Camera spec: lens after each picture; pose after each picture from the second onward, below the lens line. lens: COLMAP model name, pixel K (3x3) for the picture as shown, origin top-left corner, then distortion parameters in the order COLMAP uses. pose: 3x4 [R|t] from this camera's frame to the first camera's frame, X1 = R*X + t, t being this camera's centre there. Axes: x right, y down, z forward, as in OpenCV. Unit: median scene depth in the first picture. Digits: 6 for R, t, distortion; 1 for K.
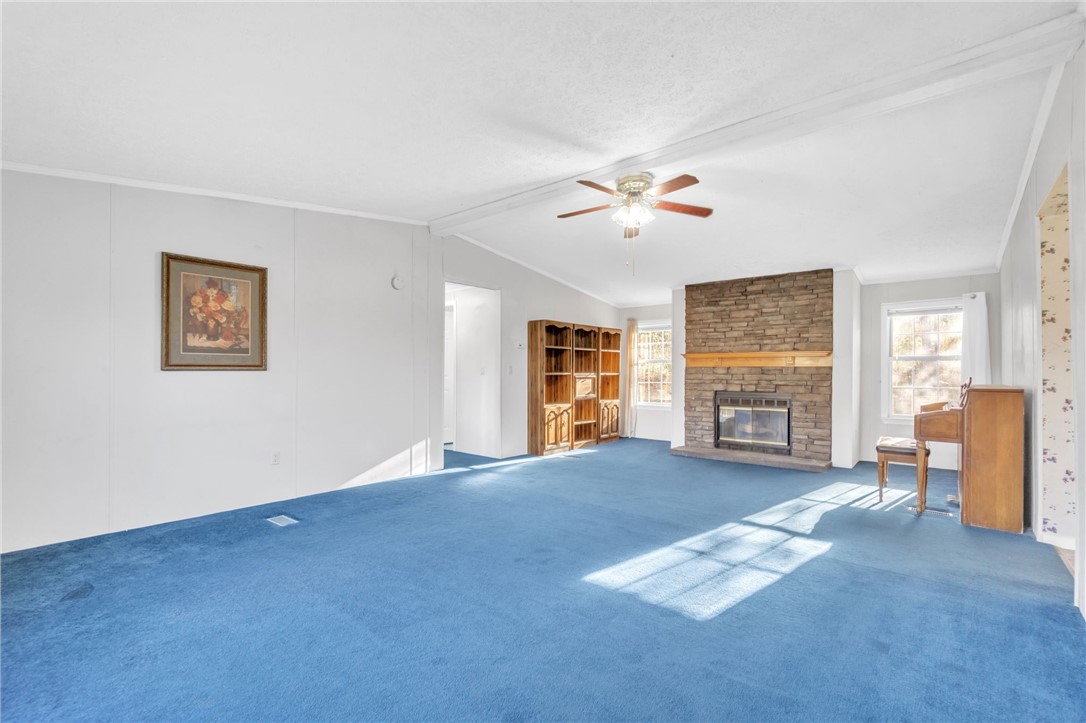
lens RADIAL K [[483.6, 0, 538.9], [0, 483.6, 358.6], [0, 0, 1]] dist [0.012499, 0.000241]
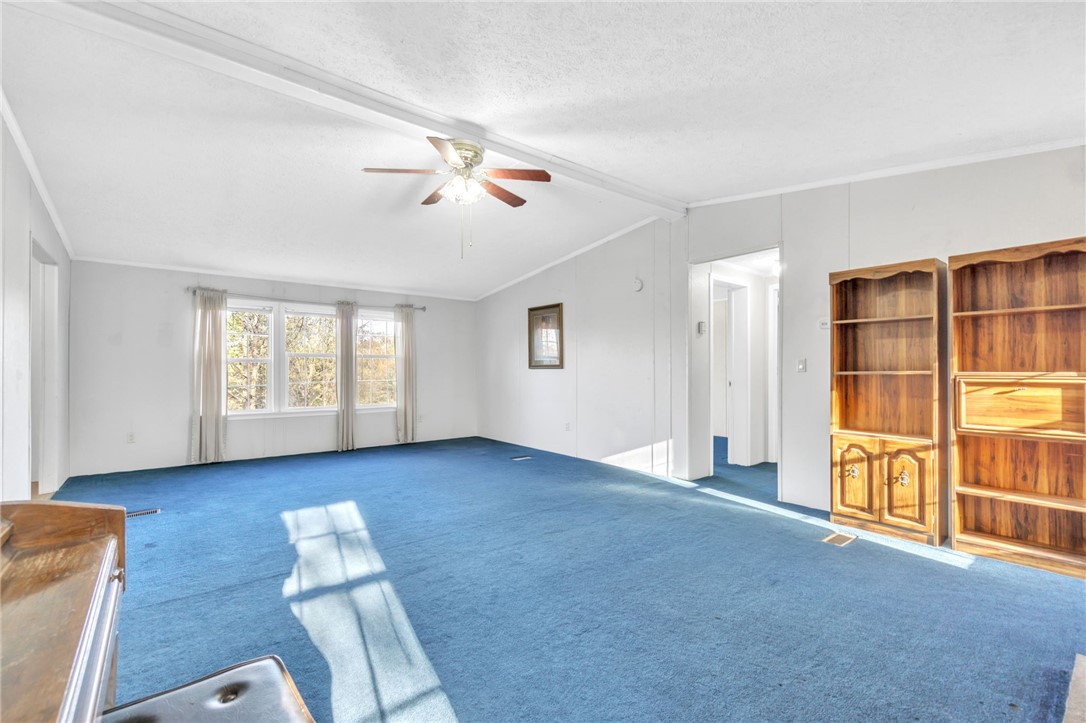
lens RADIAL K [[483.6, 0, 538.9], [0, 483.6, 358.6], [0, 0, 1]] dist [0.012499, 0.000241]
pose [[-0.194855, -0.023129, -0.980559, 0.751372], [0.027818, 0.999189, -0.029096, 0.027216], [0.980437, -0.032947, -0.194054, 0.948414]]
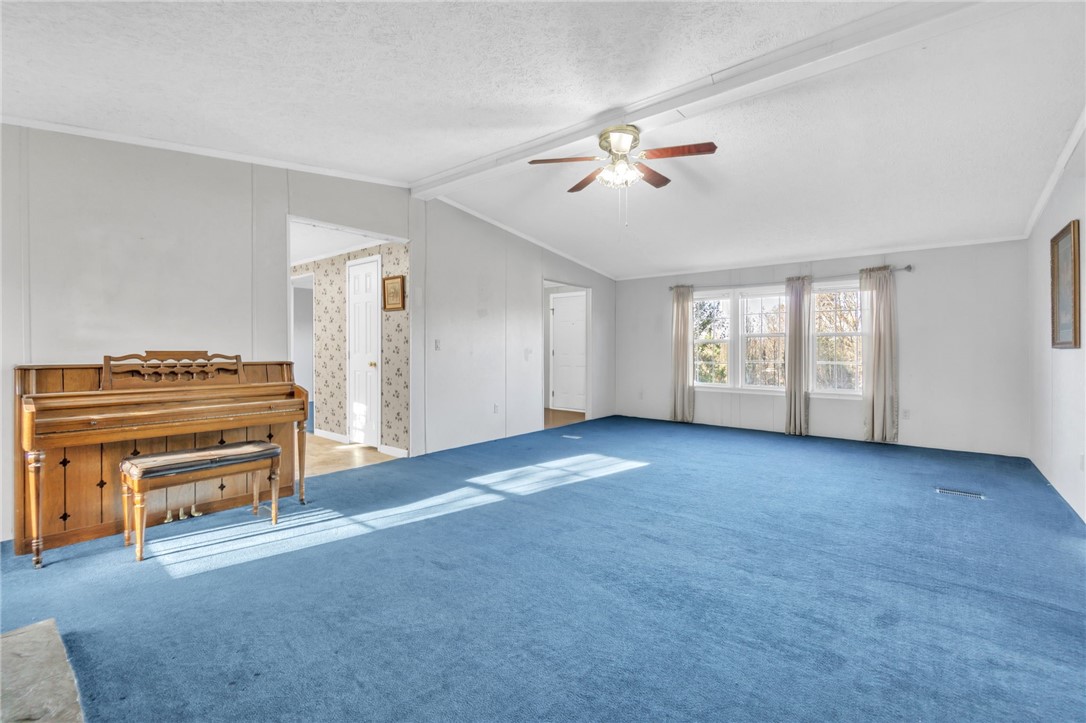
lens RADIAL K [[483.6, 0, 538.9], [0, 483.6, 358.6], [0, 0, 1]] dist [0.012499, 0.000241]
pose [[-0.999999, -0.001267, 0.000508, 0.231610], [-0.001270, 0.999982, -0.005840, 0.034633], [-0.000501, -0.005841, -0.999983, 1.407894]]
